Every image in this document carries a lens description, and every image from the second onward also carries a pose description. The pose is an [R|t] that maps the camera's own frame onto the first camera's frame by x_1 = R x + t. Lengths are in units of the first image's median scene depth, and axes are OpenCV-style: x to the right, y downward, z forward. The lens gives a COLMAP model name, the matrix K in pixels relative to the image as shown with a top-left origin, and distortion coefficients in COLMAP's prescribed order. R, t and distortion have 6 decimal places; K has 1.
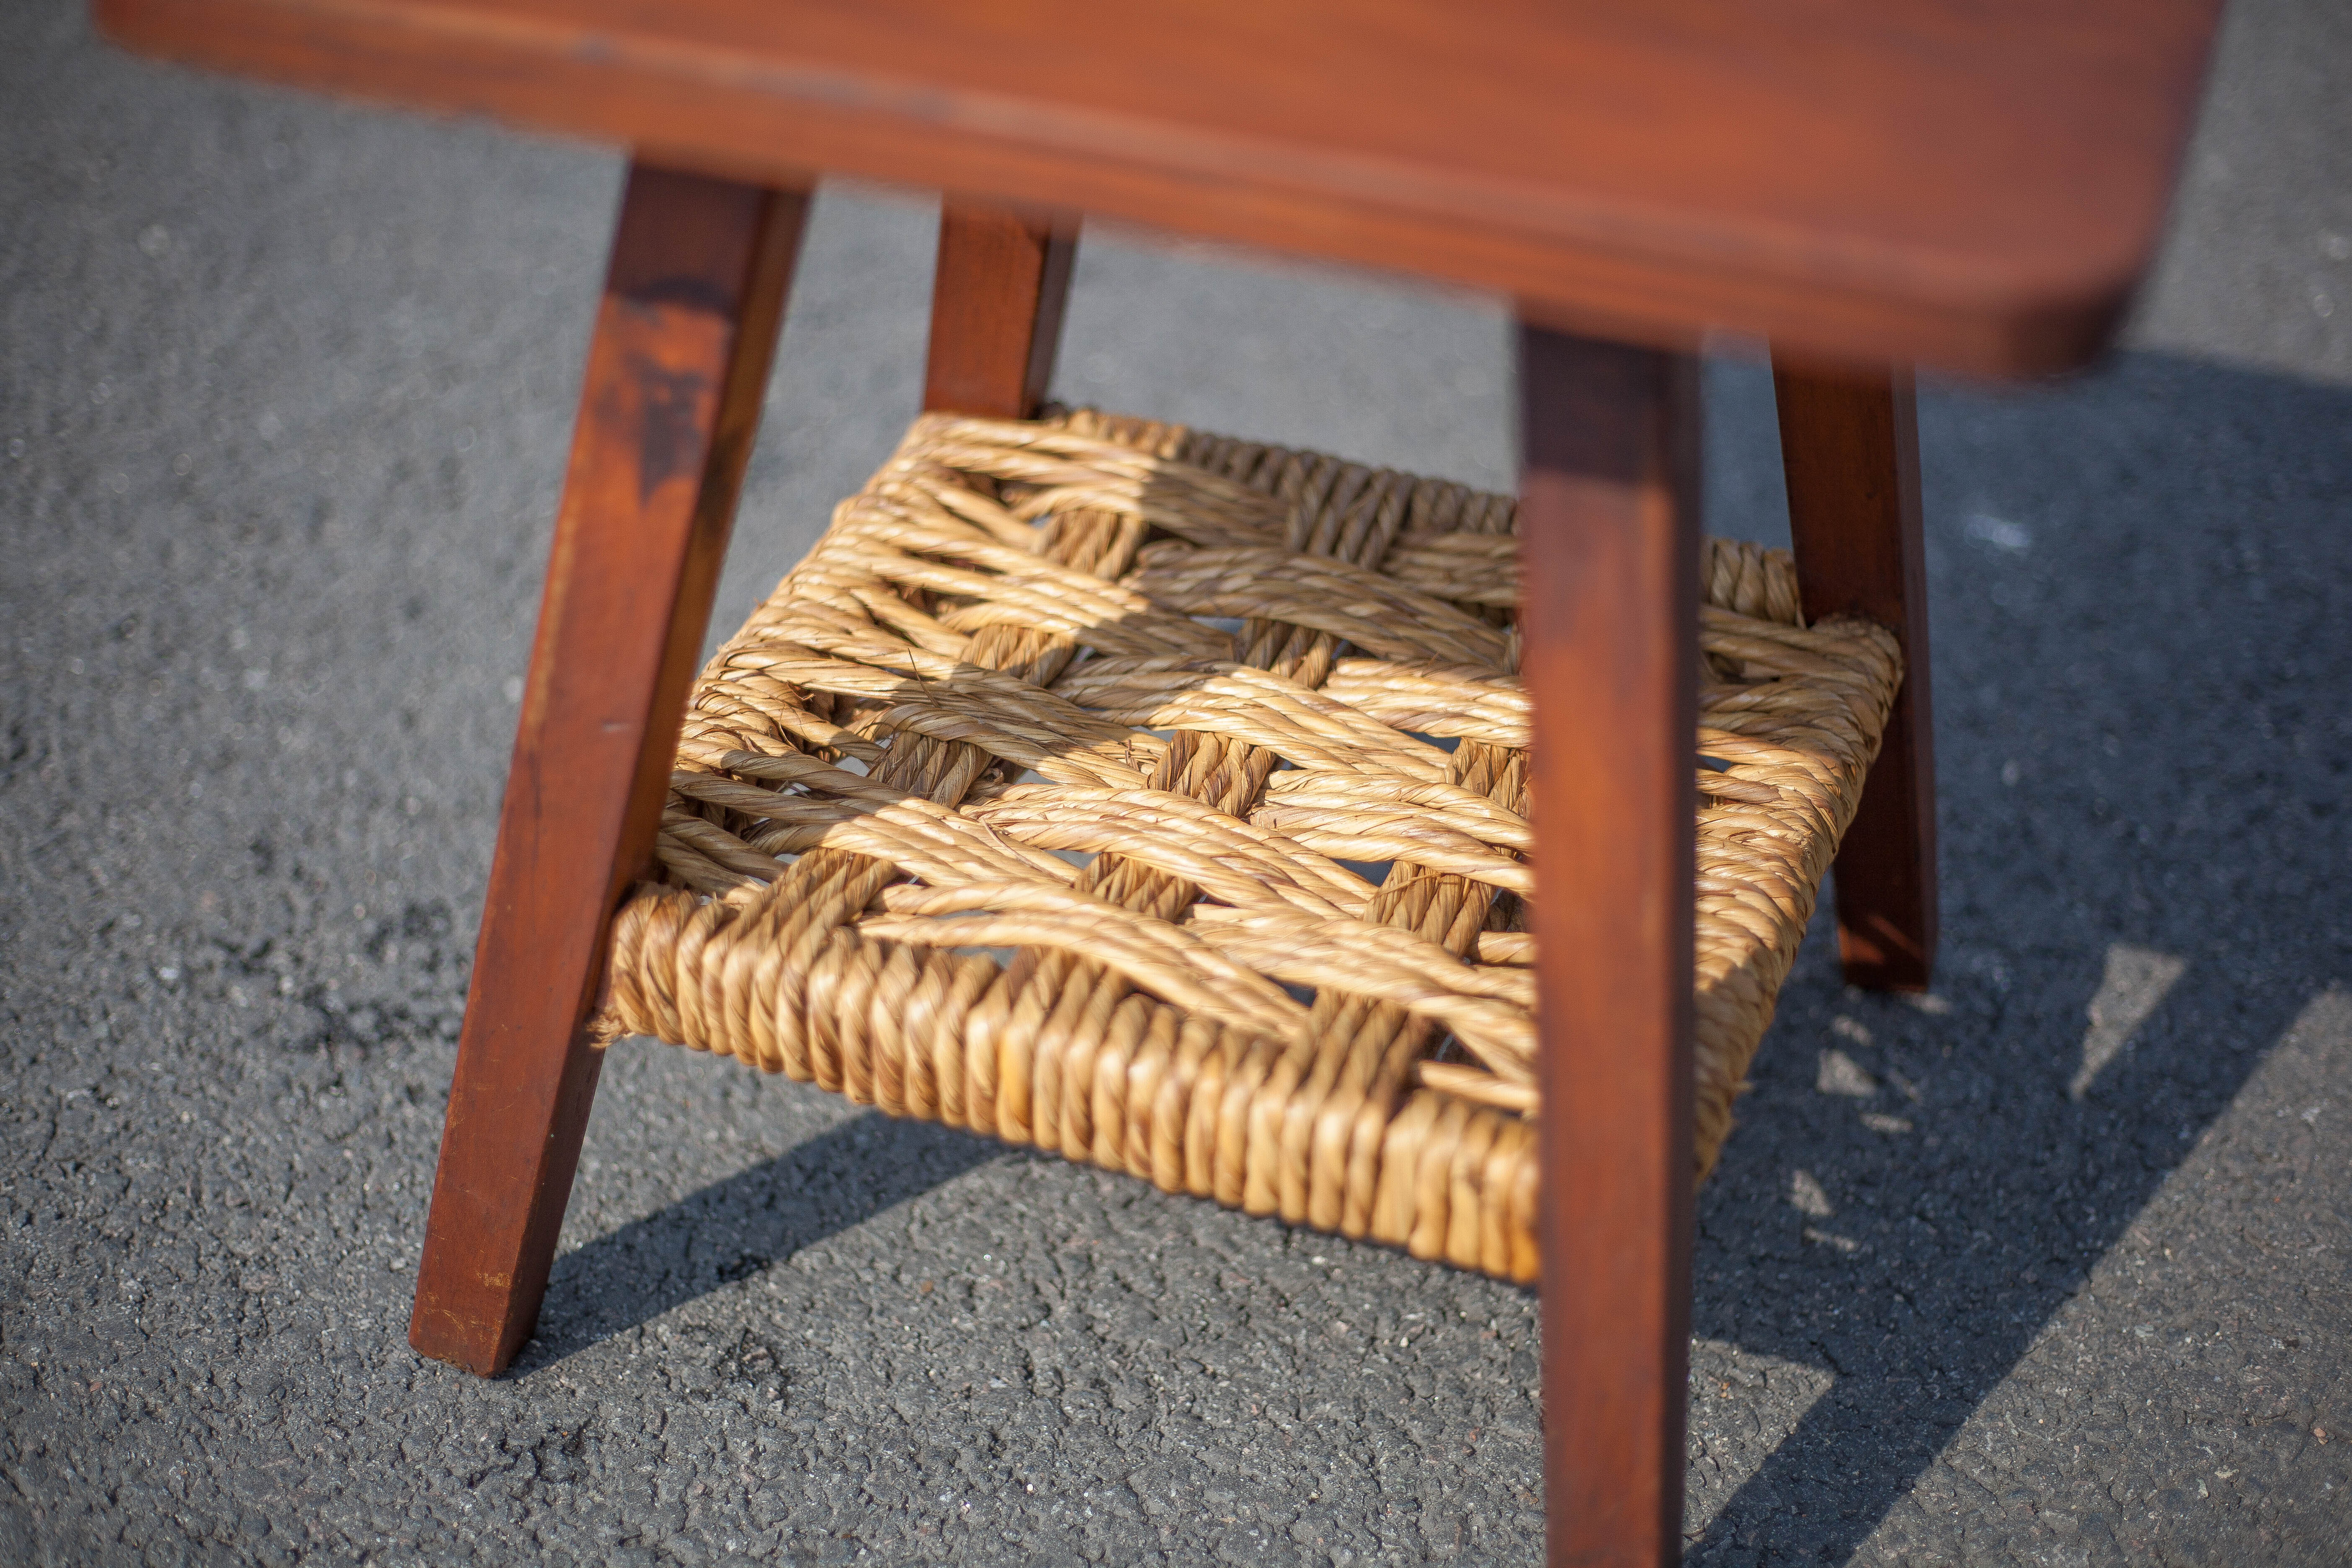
lens RADIAL K [[3570.8, 0, 1176.0], [0, 3570.8, 784.0], [0, 0, 1]] dist [-0.123941, 0.044196]
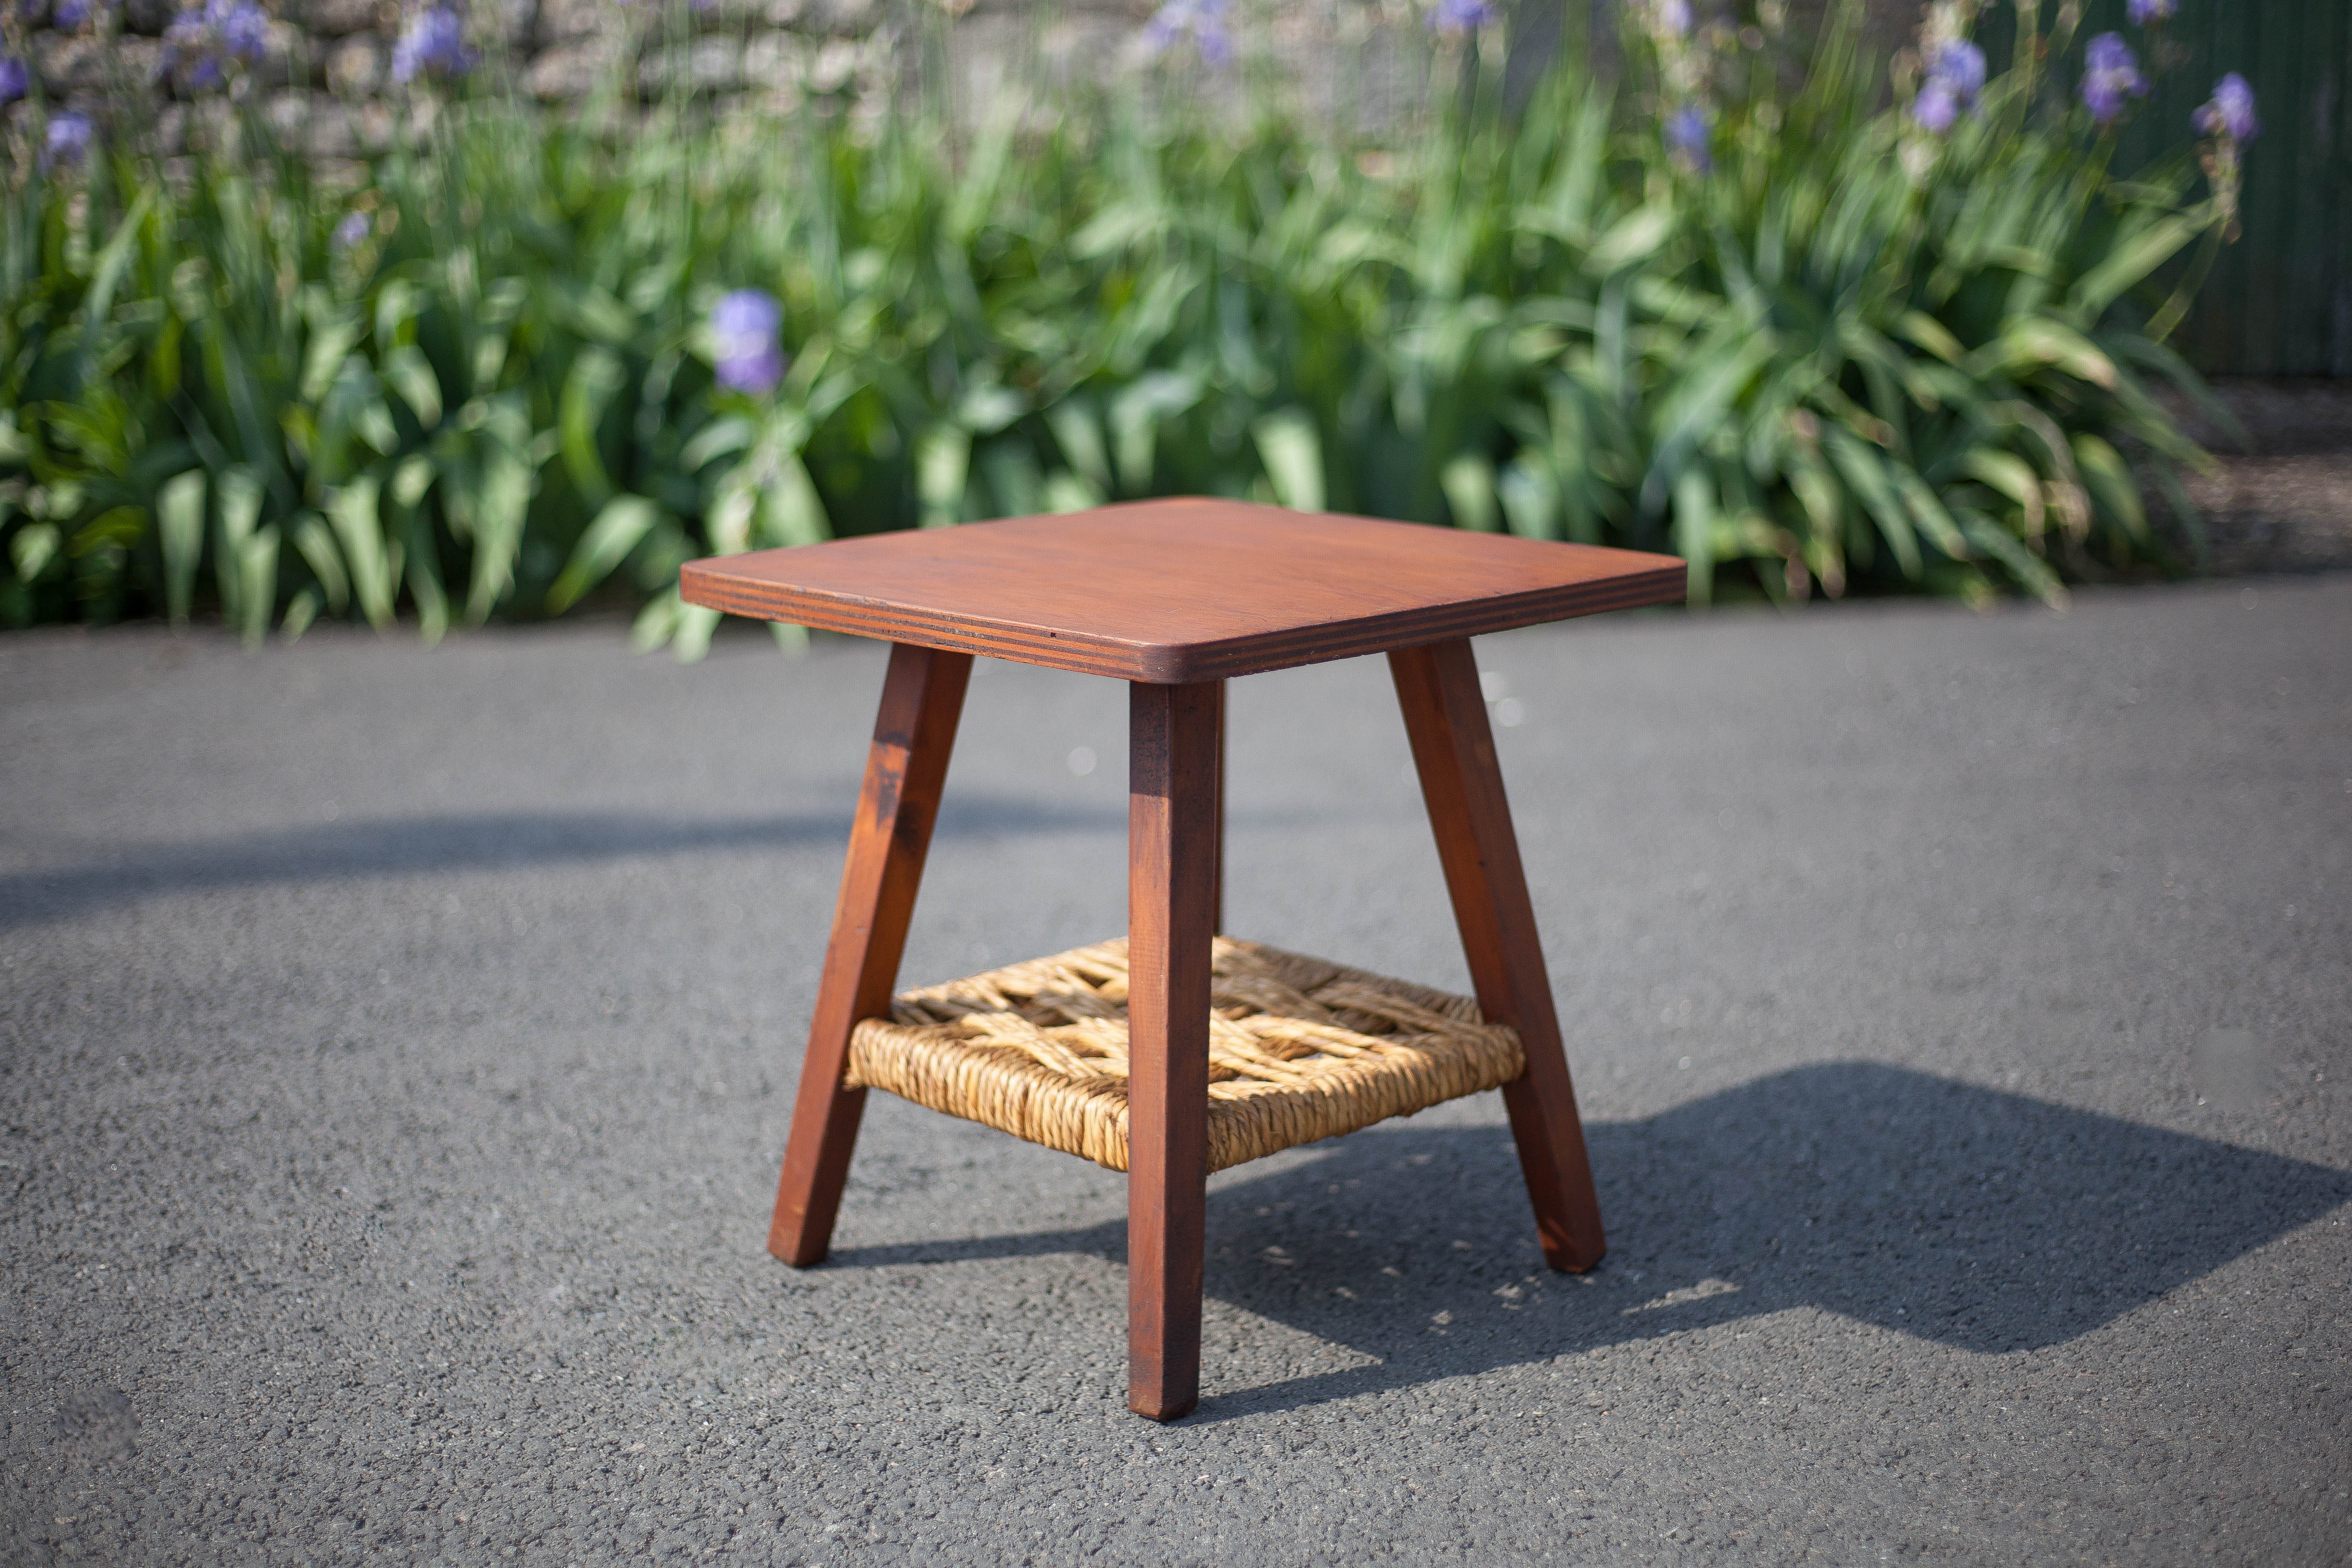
lens RADIAL K [[3570.6, 0, 1176.0], [0, 3570.6, 784.0], [0, 0, 1]] dist [-0.123941, 0.044196]
pose [[0.897832, 0.053682, -0.437054, 0.979209], [-0.221507, 0.912878, -0.342911, 0.610157], [0.380569, 0.404687, 0.831502, -0.866298]]
